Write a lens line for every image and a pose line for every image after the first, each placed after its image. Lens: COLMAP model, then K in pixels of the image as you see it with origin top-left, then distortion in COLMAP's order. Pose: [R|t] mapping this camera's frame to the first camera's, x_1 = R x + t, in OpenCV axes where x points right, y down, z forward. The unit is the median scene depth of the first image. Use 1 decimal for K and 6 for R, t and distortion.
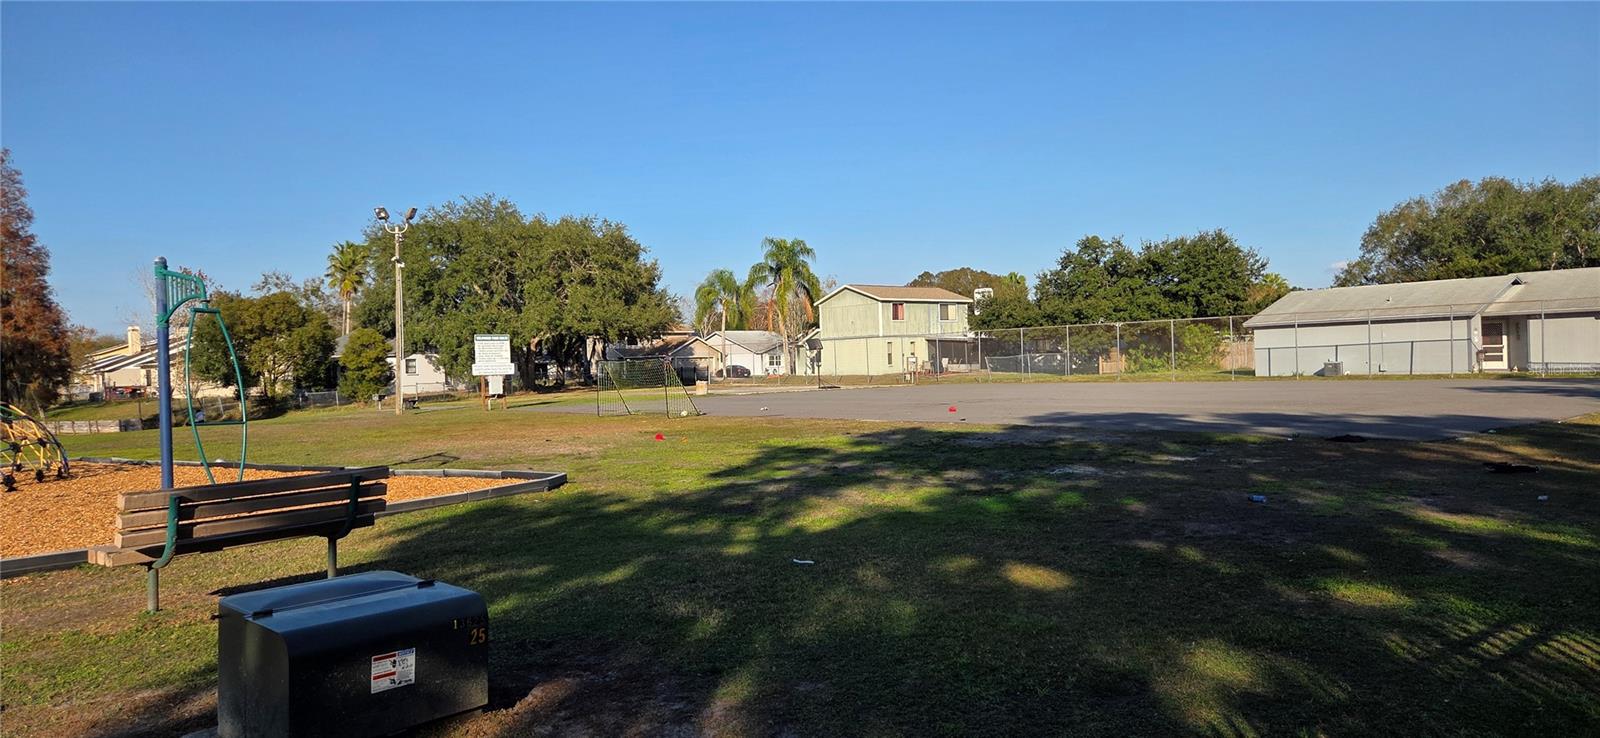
lens RADIAL K [[1070.5, 0, 803.1], [0, 1070.5, 370.1], [0, 0, 1]] dist [0.045762, -0.026190]
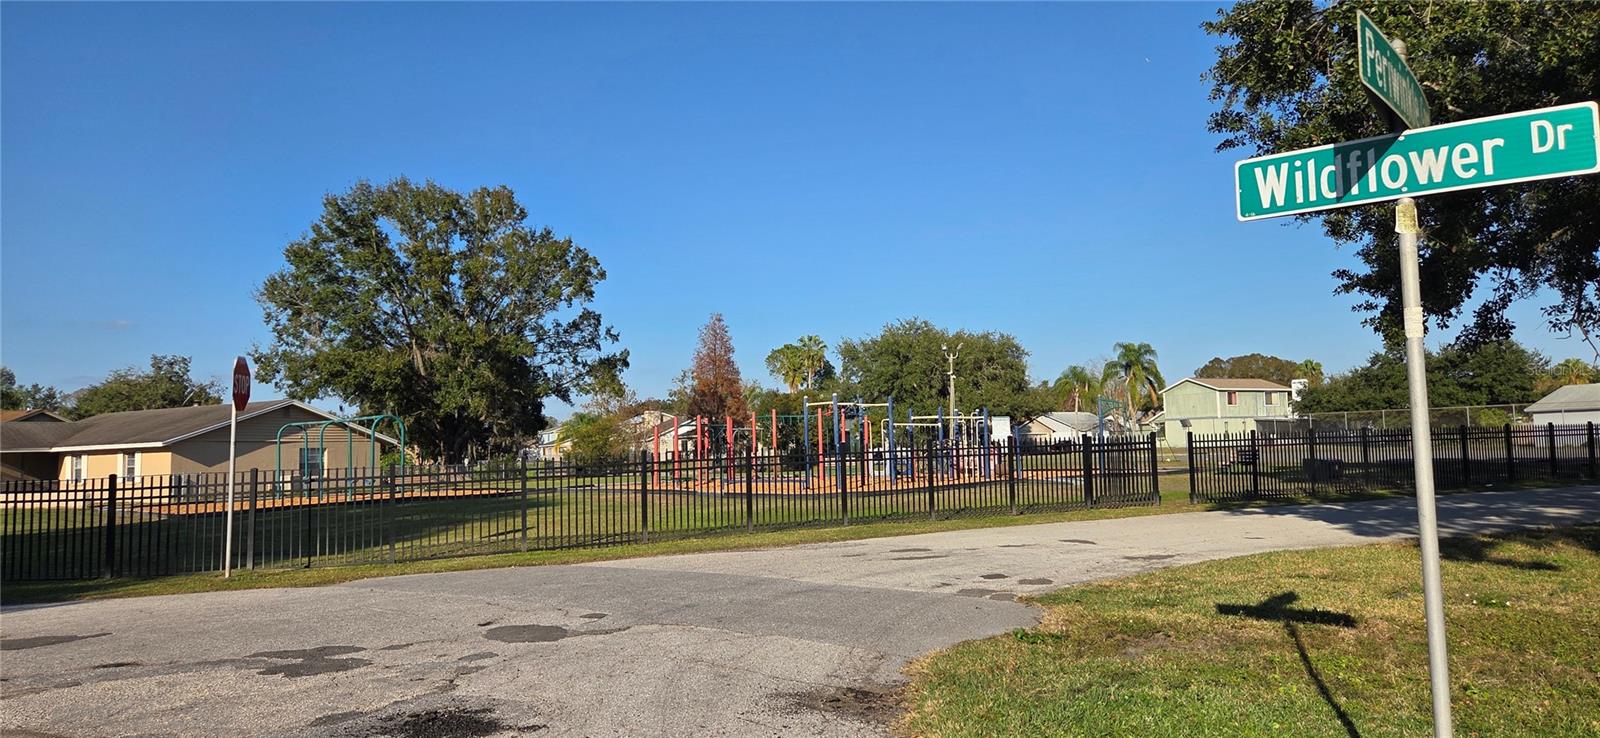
lens RADIAL K [[1070.5, 0, 794.6], [0, 1070.5, 363.1], [0, 0, 1]] dist [0.045762, -0.026190]
pose [[0.973443, -0.011801, -0.228624, -0.125844], [-0.006723, 0.996766, -0.080074, 0.010774], [0.228829, 0.079485, 0.970216, -0.389126]]
